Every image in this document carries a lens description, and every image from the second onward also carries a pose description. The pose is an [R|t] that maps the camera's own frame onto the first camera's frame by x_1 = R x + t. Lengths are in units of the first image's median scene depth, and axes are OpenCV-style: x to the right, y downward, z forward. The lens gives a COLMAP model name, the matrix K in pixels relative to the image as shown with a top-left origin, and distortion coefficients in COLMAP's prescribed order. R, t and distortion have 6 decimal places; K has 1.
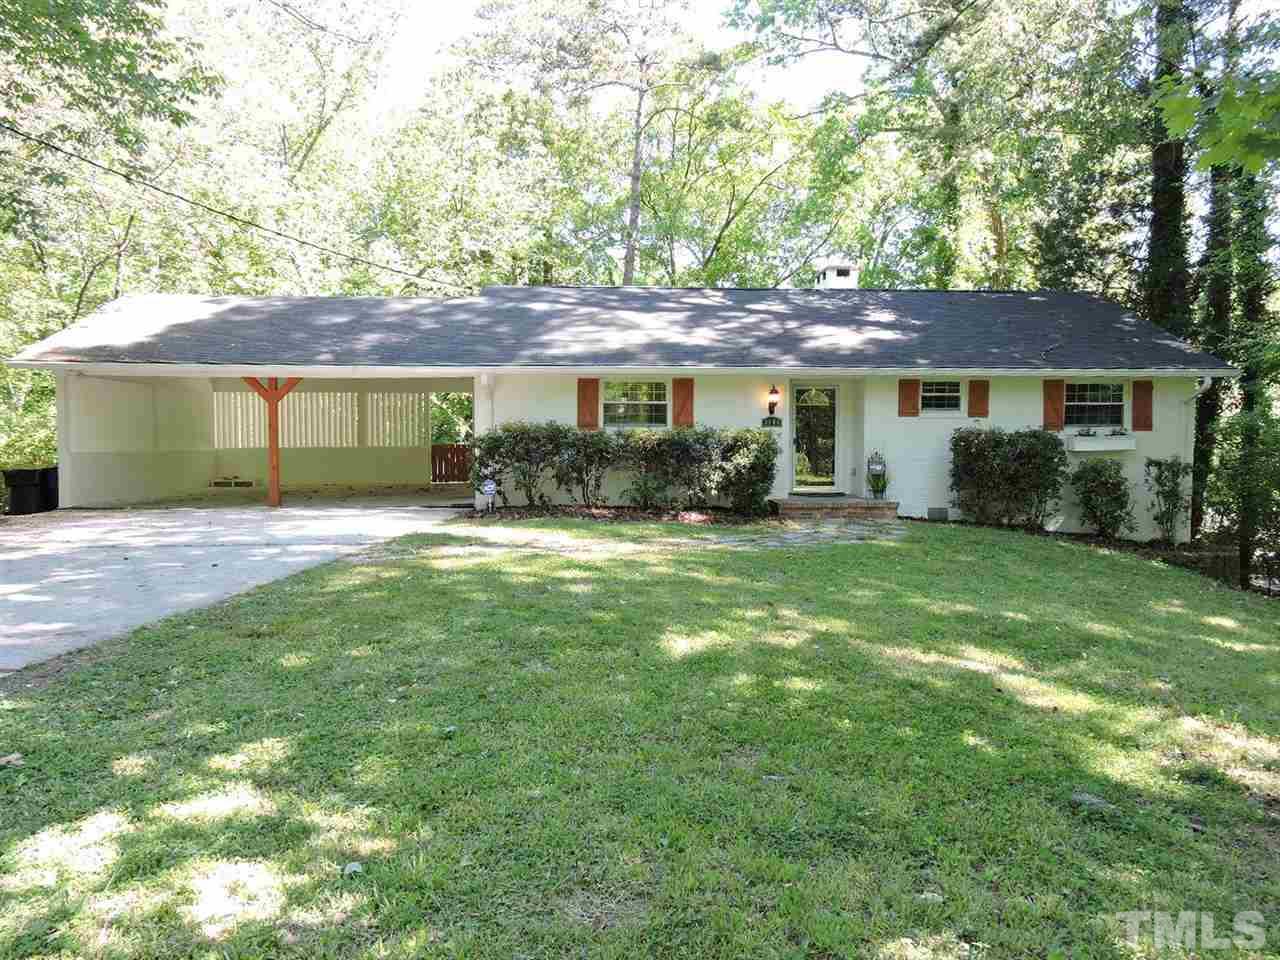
lens RADIAL K [[920.9, 0, 638.8], [0, 920.9, 481.2], [0, 0, 1]] dist [-0.025981, -0.003109]
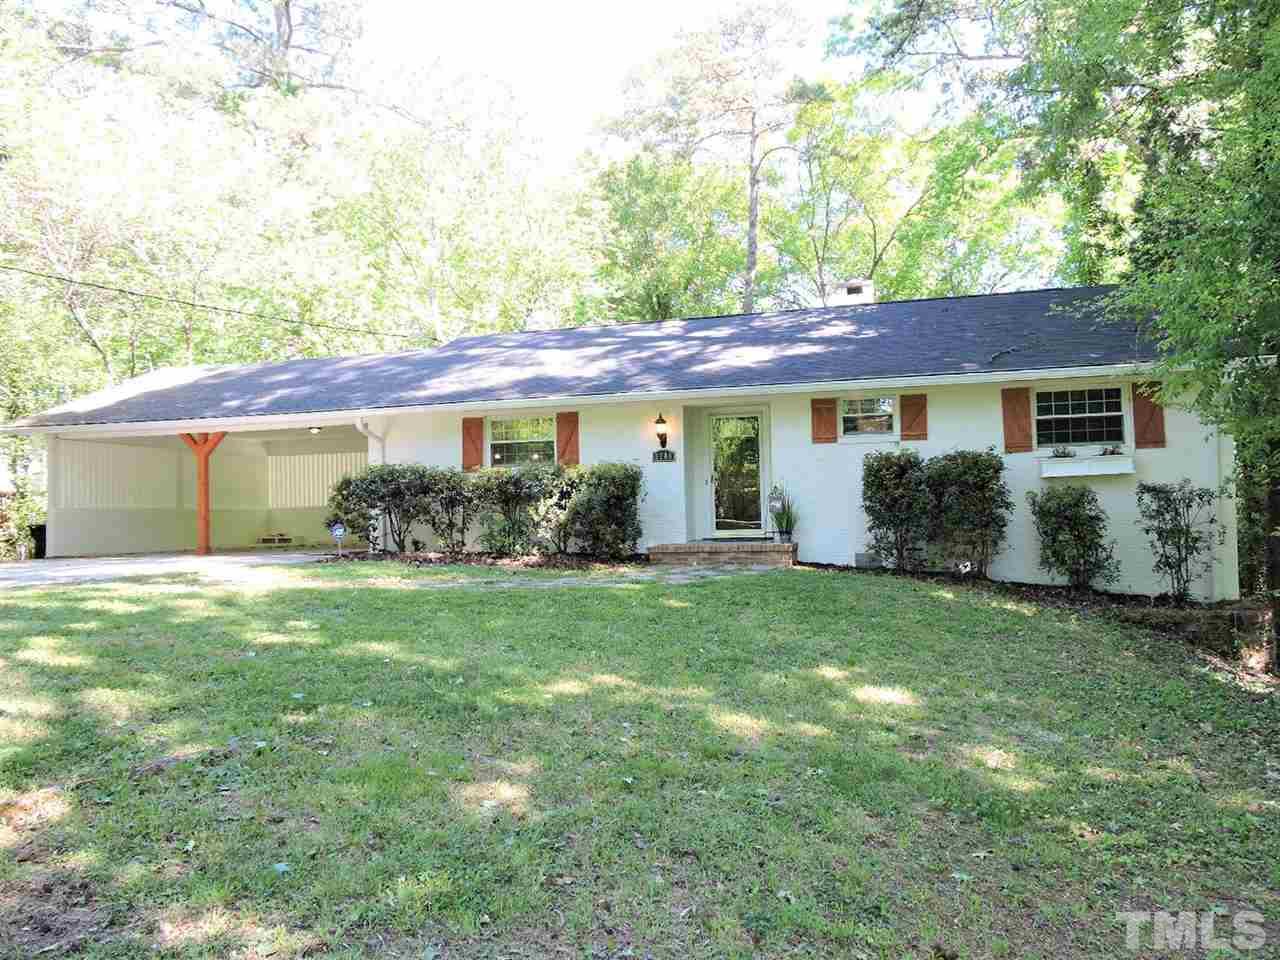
lens RADIAL K [[920.9, 0, 640.7], [0, 920.9, 478.8], [0, 0, 1]] dist [-0.025981, -0.003109]
pose [[0.949096, -0.032475, -0.313309, 0.396959], [0.007484, 0.996715, -0.080639, 0.027881], [0.314899, 0.074189, 0.946221, 0.163946]]
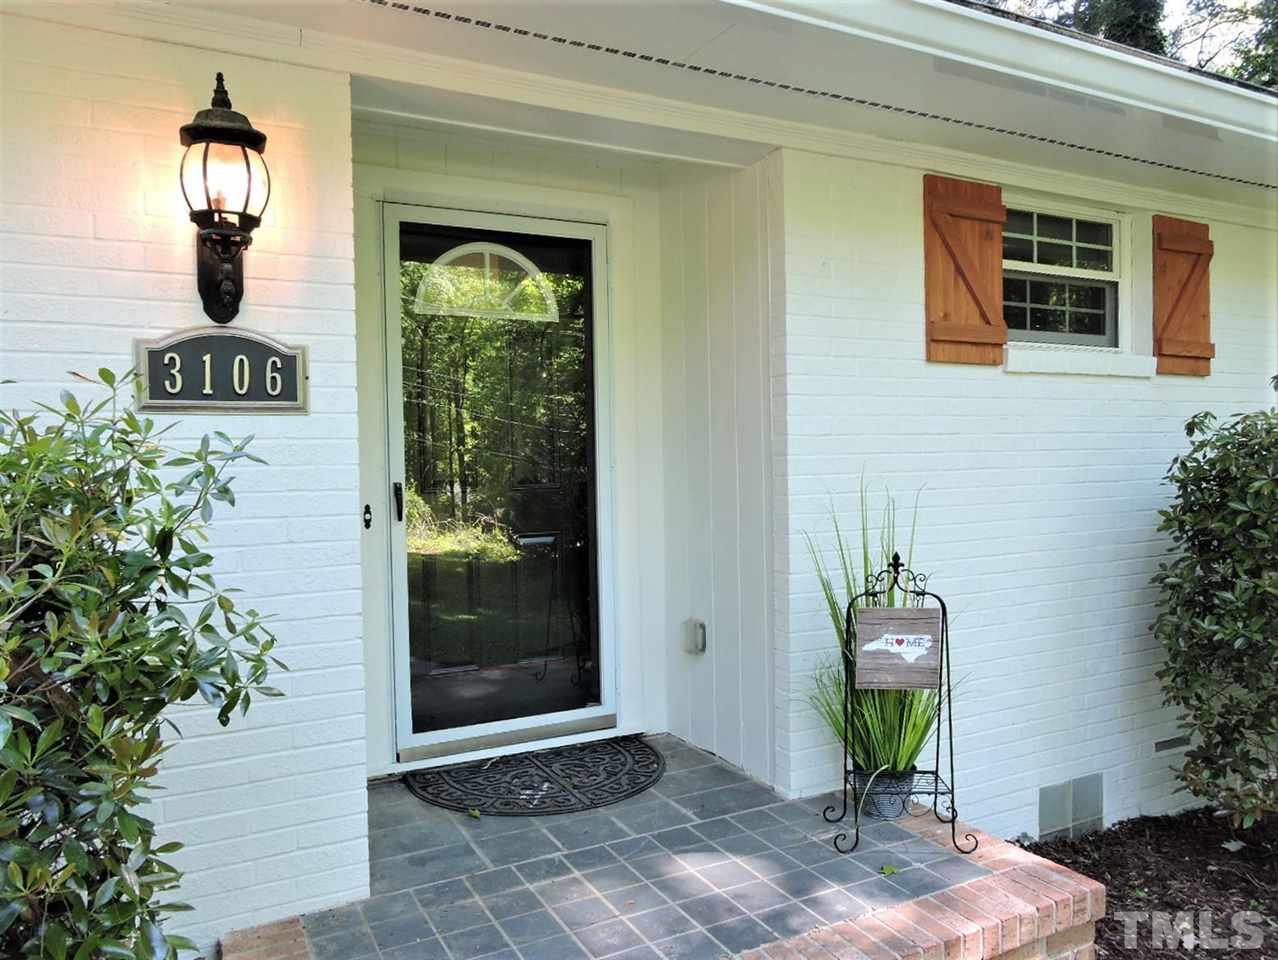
lens RADIAL K [[919.4, 0, 635.8], [0, 919.4, 475.5], [0, 0, 1]] dist [-0.025981, -0.003109]
pose [[0.911405, -0.026860, 0.410634, 0.143812], [0.038448, 0.999061, -0.019987, -0.044369], [-0.409711, 0.034004, 0.911581, 0.851563]]
